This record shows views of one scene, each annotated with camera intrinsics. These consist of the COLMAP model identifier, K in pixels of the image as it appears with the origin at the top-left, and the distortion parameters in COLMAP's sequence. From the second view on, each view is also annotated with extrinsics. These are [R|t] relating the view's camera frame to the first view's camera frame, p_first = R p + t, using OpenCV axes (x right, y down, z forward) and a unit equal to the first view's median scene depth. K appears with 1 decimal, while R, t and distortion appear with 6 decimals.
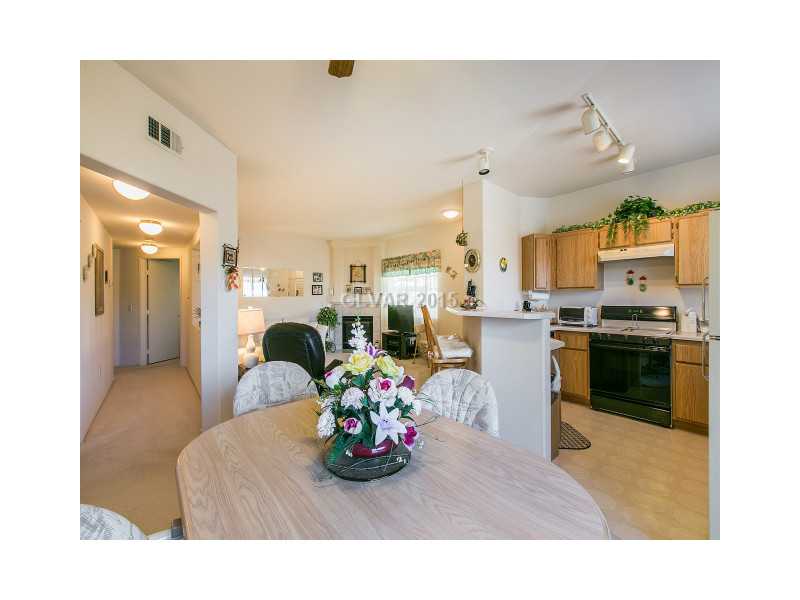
lens RADIAL K [[282.7, 0, 400.7], [0, 282.7, 295.6], [0, 0, 1]] dist [-0.001357, -0.000096]
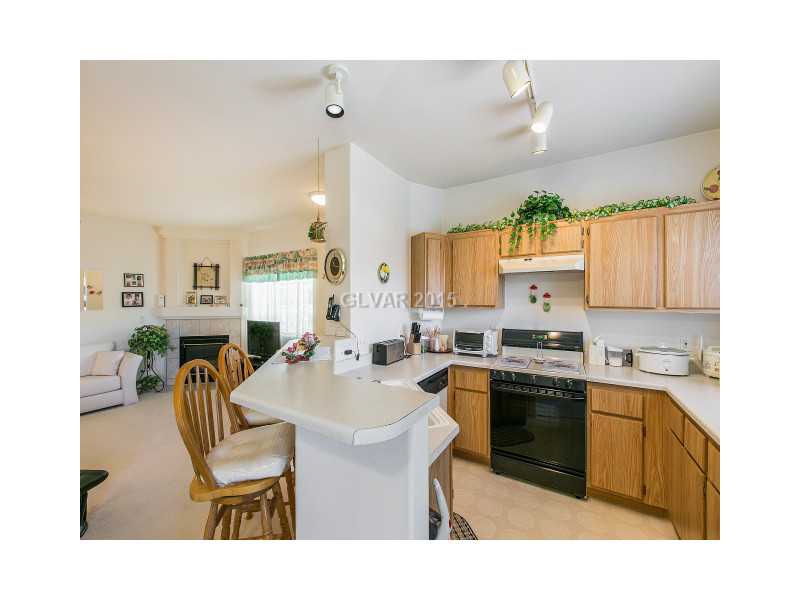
lens RADIAL K [[283.2, 0, 401.1], [0, 283.2, 298.9], [0, 0, 1]] dist [-0.000763, 0.000047]
pose [[0.951975, 0.000875, 0.306175, 0.193628], [-0.002680, 0.999981, 0.005475, -0.050245], [-0.306165, -0.006032, 0.951959, 0.324626]]
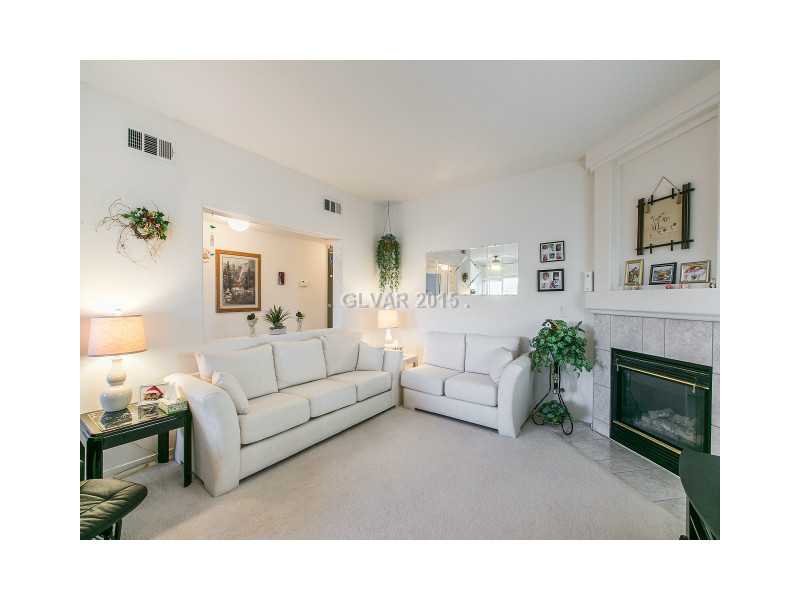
lens RADIAL K [[288.9, 0, 402.7], [0, 288.9, 300.3], [0, 0, 1]] dist [-0.008892, -0.000042]
pose [[0.225772, 0.009458, -0.974134, 0.186102], [0.003565, 0.999938, 0.010535, 0.011851], [0.974174, -0.005851, 0.225725, 1.262217]]
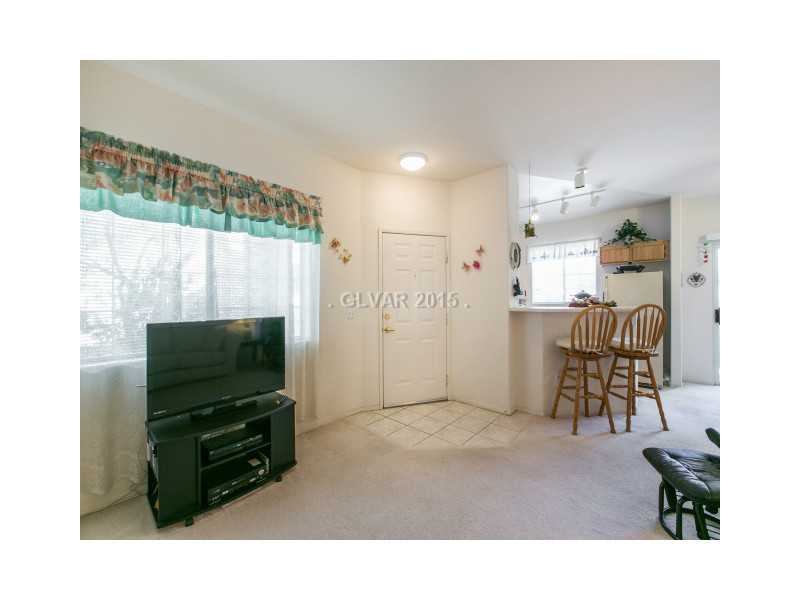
lens RADIAL K [[288.9, 0, 402.7], [0, 288.9, 300.3], [0, 0, 1]] dist [-0.008892, -0.000042]
pose [[-0.131189, 0.004471, 0.991347, -0.582606], [-0.002892, 0.999984, -0.004893, 0.021133], [-0.991353, -0.003509, -0.131174, 1.440098]]
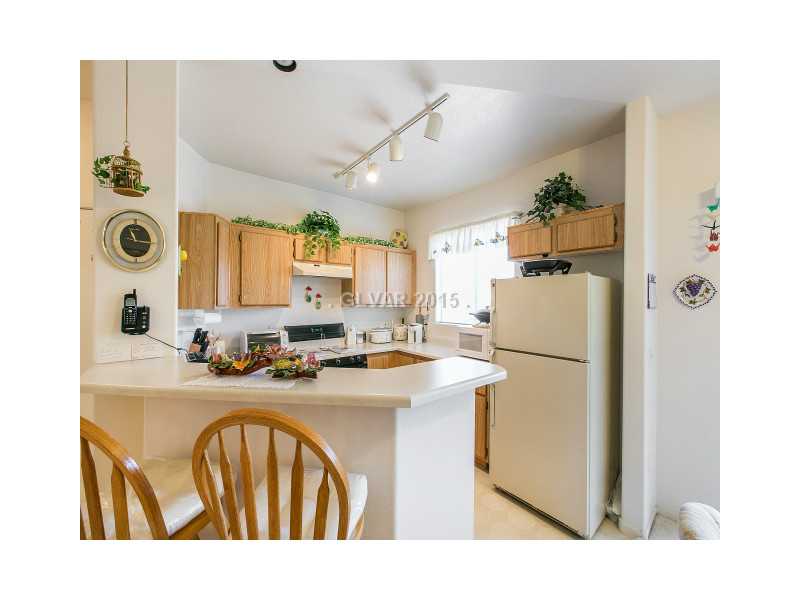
lens RADIAL K [[283.2, 0, 401.1], [0, 283.2, 298.9], [0, 0, 1]] dist [-0.000763, 0.000047]
pose [[0.036070, 0.003172, 0.999344, -0.113293], [-0.015462, 0.999877, -0.002616, -0.047741], [-0.999230, -0.015357, 0.036115, 0.614500]]
